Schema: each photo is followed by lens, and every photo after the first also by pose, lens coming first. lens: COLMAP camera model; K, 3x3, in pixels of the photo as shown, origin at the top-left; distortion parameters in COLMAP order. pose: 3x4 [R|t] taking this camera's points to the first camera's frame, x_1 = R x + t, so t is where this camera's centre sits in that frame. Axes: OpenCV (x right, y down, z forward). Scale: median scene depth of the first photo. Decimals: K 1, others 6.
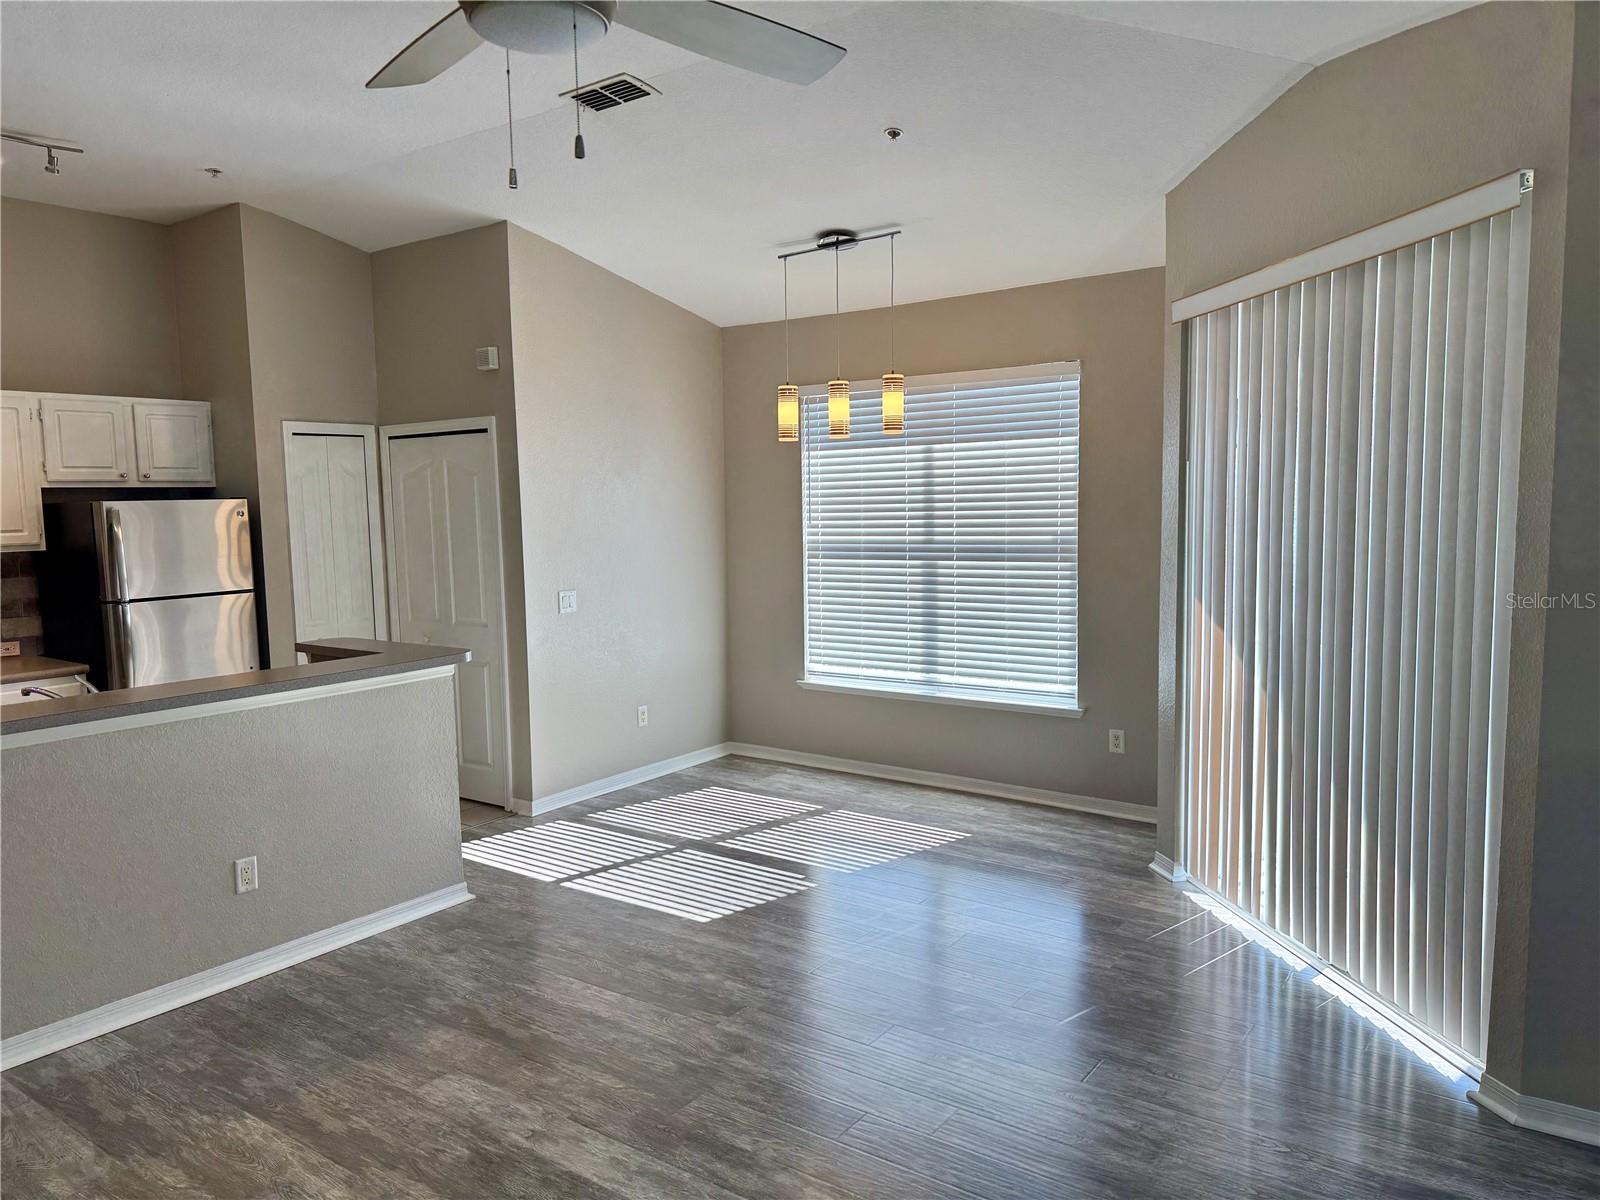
lens RADIAL K [[1128.8, 0, 808.3], [0, 1128.8, 607.9], [0, 0, 1]] dist [0.086756, -0.107062]
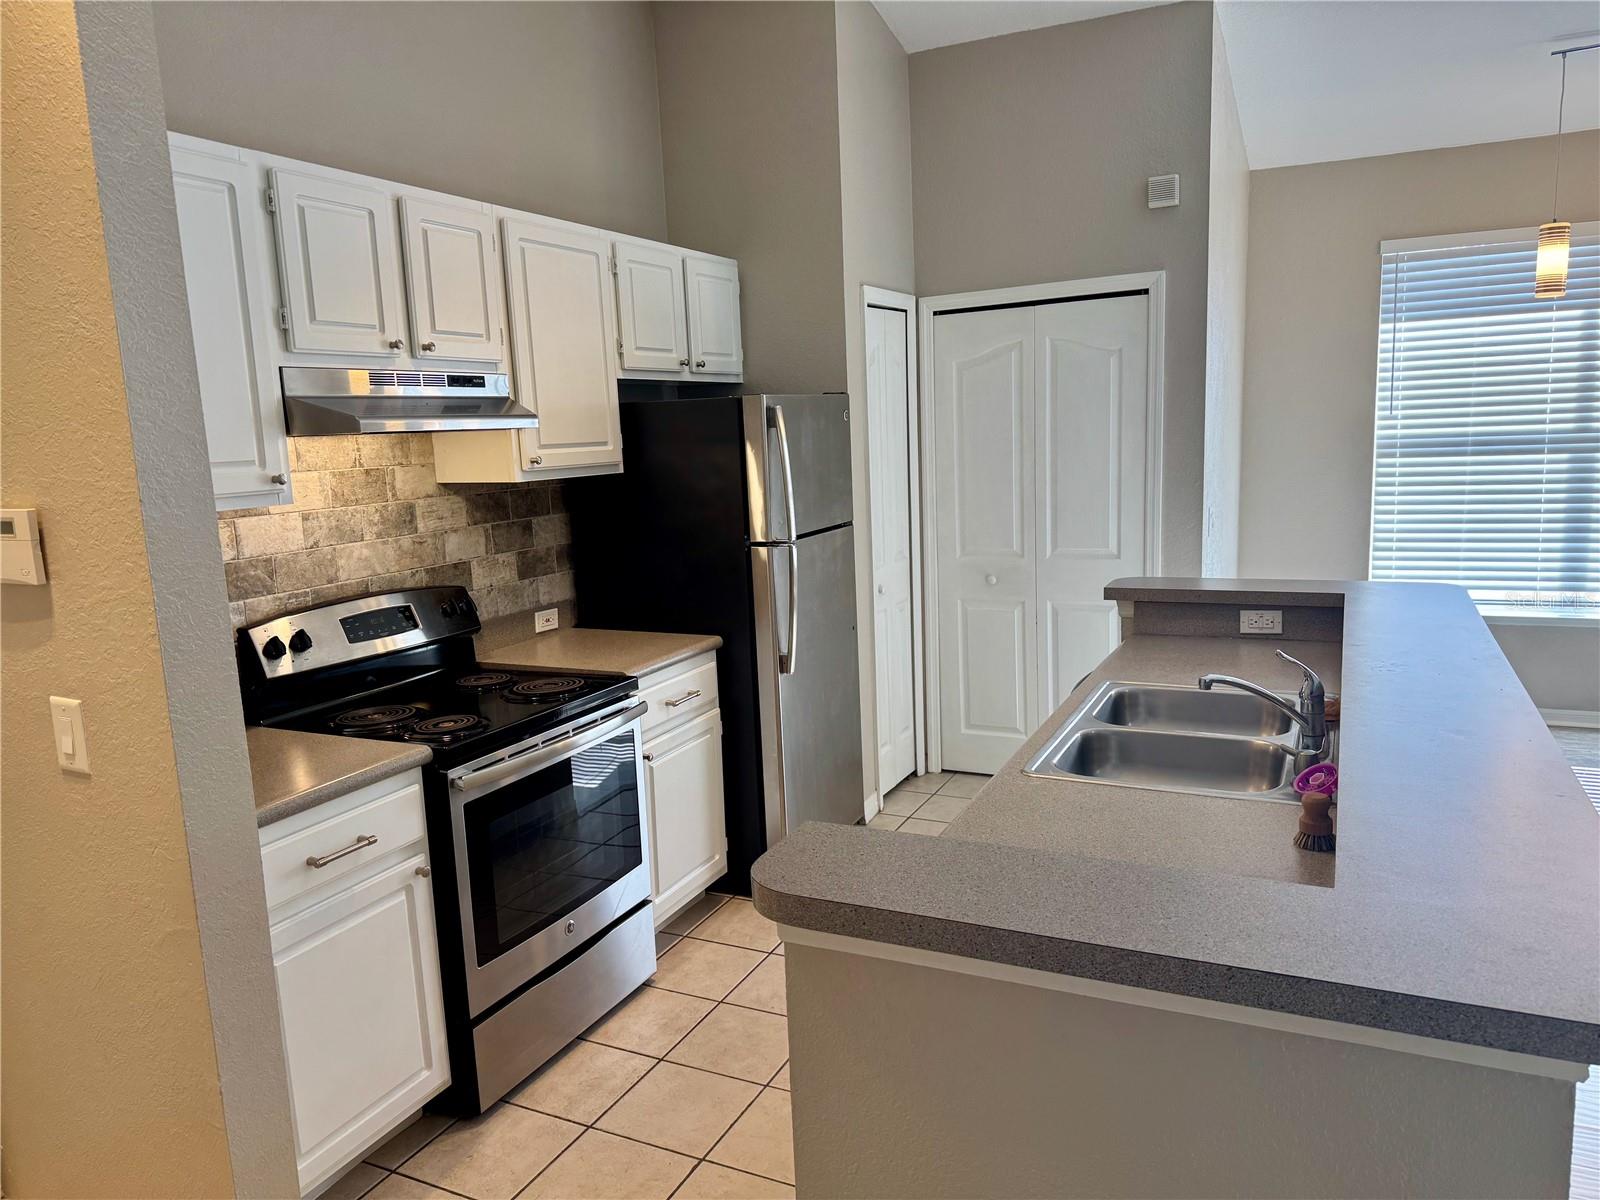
lens RADIAL K [[1128.8, 0, 850.3], [0, 1128.8, 590.5], [0, 0, 1]] dist [0.086756, -0.107062]
pose [[0.985410, -0.049635, 0.162801, -0.621929], [0.041861, 0.997829, 0.050839, -0.008498], [-0.164971, -0.043283, 0.985348, 0.303357]]
